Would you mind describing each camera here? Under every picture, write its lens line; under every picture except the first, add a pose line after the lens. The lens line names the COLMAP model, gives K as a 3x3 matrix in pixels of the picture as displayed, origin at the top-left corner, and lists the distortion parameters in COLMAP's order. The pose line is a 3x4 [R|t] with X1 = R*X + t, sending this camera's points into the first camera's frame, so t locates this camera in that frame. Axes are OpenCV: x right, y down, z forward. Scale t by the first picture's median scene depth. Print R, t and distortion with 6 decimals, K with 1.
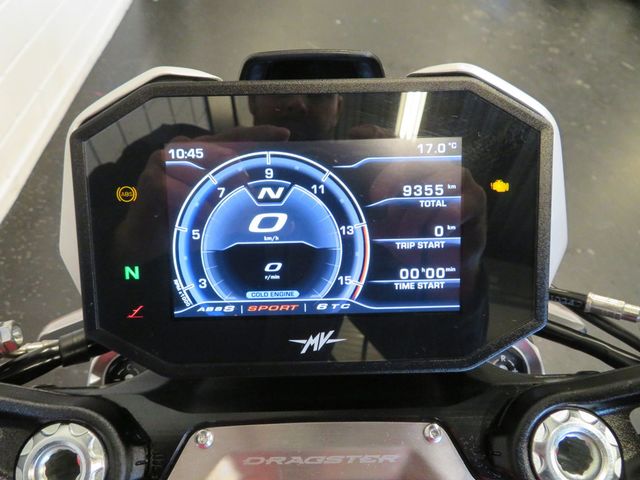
lens RADIAL K [[454.8, 0, 320.0], [0, 454.8, 240.0], [0, 0, 1]] dist [0.000553, 0.001140]
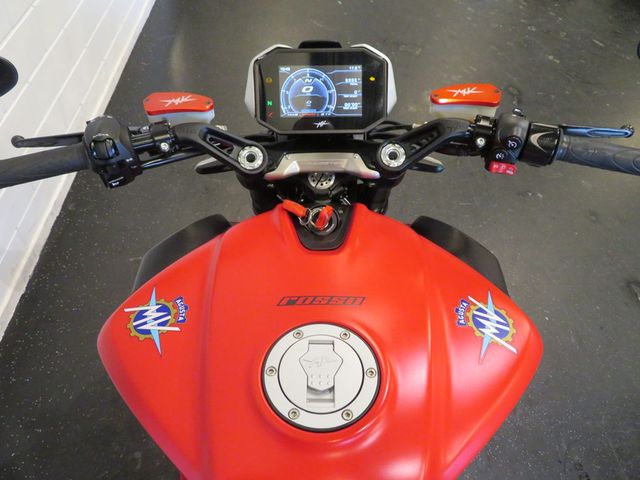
lens RADIAL K [[454.8, 0, 320.0], [0, 454.8, 240.0], [0, 0, 1]] dist [0.000553, 0.001140]
pose [[0.999950, 0.008876, -0.004673, 0.009750], [-0.008643, 0.998828, 0.047625, 0.956981], [0.005090, -0.047583, 0.998854, -2.573833]]
